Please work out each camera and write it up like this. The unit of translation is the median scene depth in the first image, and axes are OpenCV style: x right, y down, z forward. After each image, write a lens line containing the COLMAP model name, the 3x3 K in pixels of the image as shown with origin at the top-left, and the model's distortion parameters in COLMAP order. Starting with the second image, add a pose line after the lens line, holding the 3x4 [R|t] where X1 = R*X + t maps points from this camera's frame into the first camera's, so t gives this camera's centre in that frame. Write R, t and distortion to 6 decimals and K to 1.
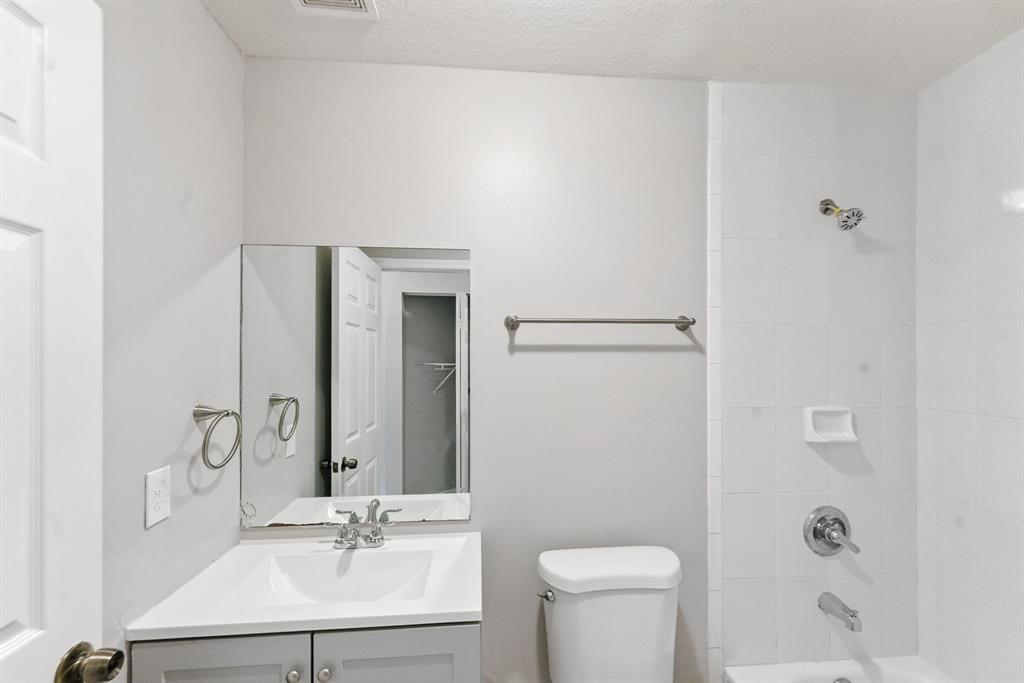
lens RADIAL K [[433.7, 0, 534.3], [0, 433.7, 353.6], [0, 0, 1]] dist [0.001647, 0.000128]
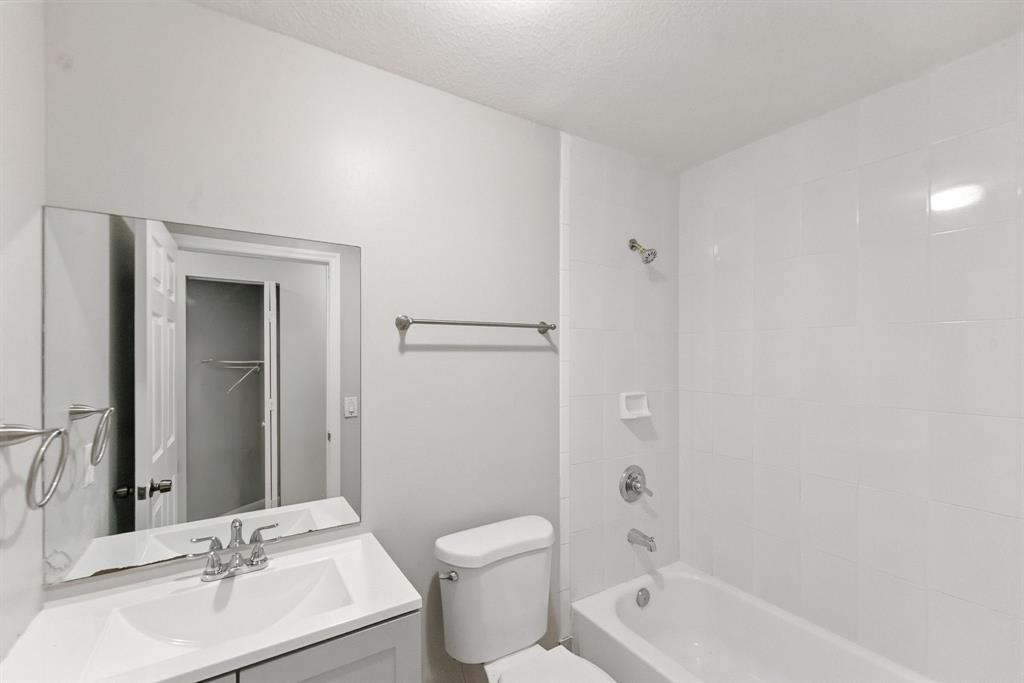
lens RADIAL K [[425.5, 0, 513.7], [0, 425.5, 349.6], [0, 0, 1]] dist [0.002009, -0.000035]
pose [[0.890954, 0.004657, 0.454070, -0.267310], [-0.005513, 0.999985, 0.000561, -0.009456], [-0.454060, -0.003003, 0.890966, -0.015816]]
